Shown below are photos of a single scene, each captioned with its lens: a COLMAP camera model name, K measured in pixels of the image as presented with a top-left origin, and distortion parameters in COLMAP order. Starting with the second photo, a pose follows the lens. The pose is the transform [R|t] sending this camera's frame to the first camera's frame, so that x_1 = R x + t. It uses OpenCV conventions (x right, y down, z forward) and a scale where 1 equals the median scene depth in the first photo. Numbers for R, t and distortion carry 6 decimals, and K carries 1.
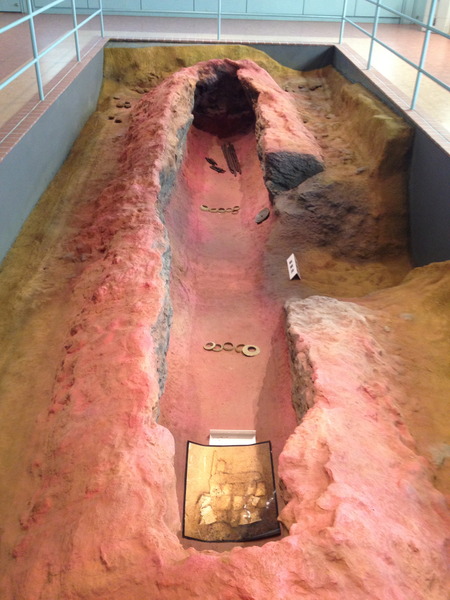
lens RADIAL K [[610.9, 0, 225.0], [0, 610.9, 300.0], [0, 0, 1]] dist [0.000117, -0.005274]
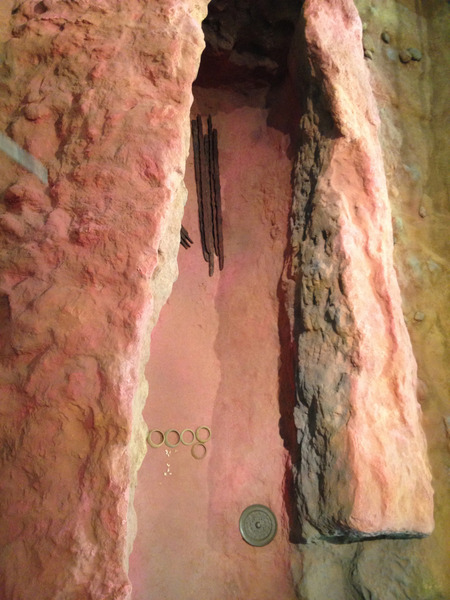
lens RADIAL K [[610.9, 0, 225.0], [0, 610.9, 300.0], [0, 0, 1]] dist [0.000117, -0.005274]
pose [[0.875701, 0.221820, 0.428887, -0.172260], [-0.419745, 0.788750, 0.449096, -0.405695], [-0.238666, -0.573297, 0.783817, 0.620693]]
